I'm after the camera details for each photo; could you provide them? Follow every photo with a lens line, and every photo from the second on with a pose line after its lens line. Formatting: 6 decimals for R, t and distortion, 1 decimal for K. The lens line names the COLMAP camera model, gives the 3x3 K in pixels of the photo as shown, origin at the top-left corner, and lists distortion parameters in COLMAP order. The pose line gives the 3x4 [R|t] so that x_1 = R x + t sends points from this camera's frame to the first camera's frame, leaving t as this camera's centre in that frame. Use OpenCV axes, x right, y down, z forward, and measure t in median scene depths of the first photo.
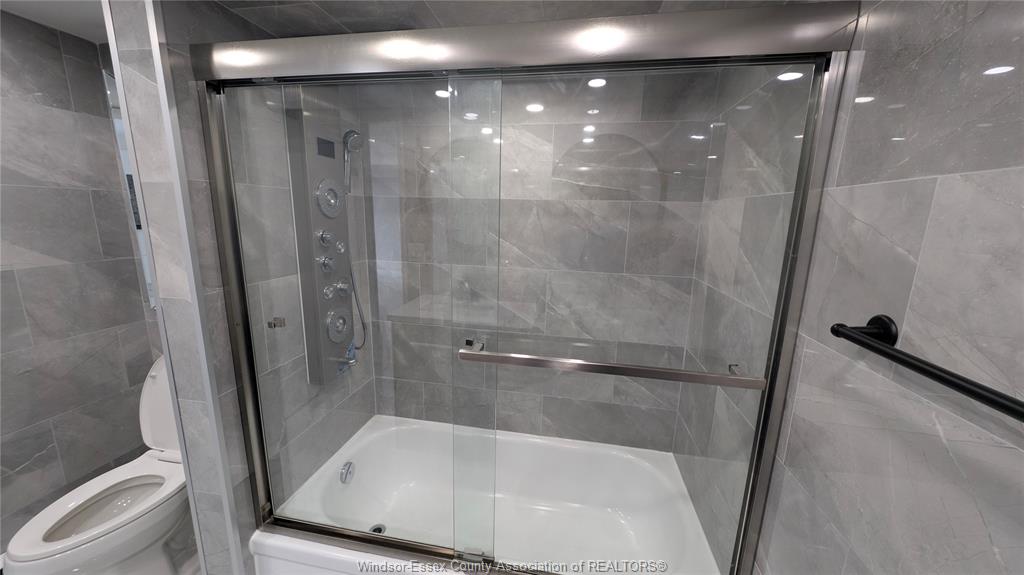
lens RADIAL K [[367.5, 0, 512.3], [0, 367.5, 288.7], [0, 0, 1]] dist [-0.000860, -0.000804]
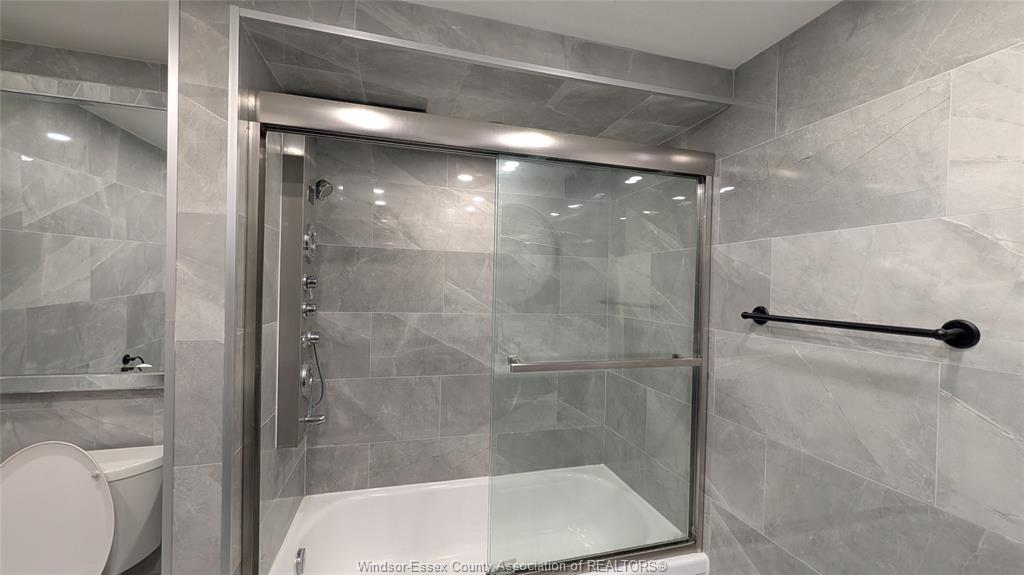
lens RADIAL K [[400.2, 0, 516.2], [0, 400.2, 289.6], [0, 0, 1]] dist [-0.000022, 0.000093]
pose [[0.897043, -0.006827, 0.441891, -0.423544], [0.086399, 0.983296, -0.160200, 0.082365], [-0.433417, 0.181885, 0.882648, -0.133254]]
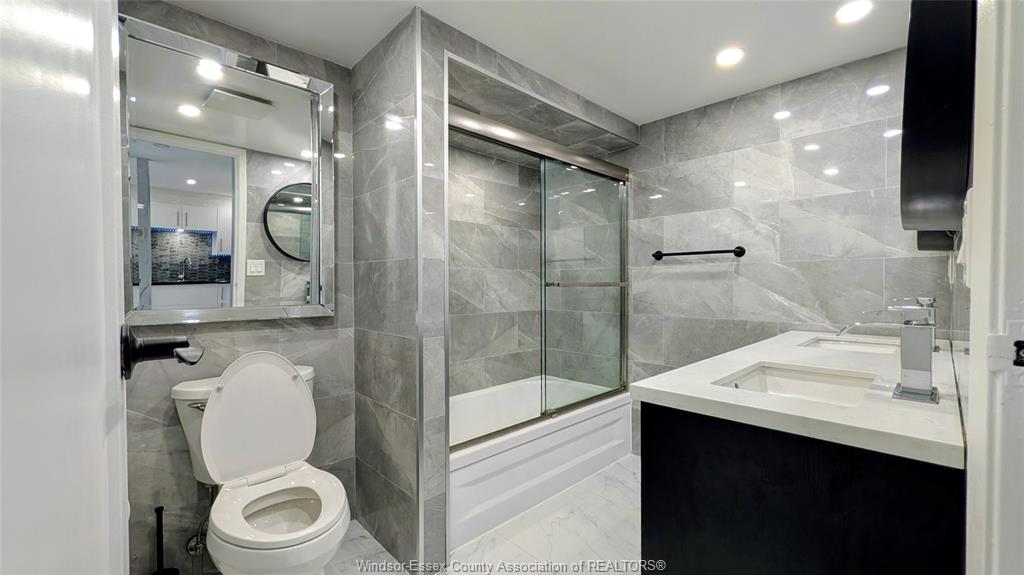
lens RADIAL K [[400.2, 0, 533.9], [0, 400.2, 287.9], [0, 0, 1]] dist [-0.000022, 0.000093]
pose [[0.566834, -0.042233, 0.822749, -1.229989], [0.184716, 0.979773, -0.076967, 0.205253], [-0.802857, 0.195603, 0.563170, -0.096629]]
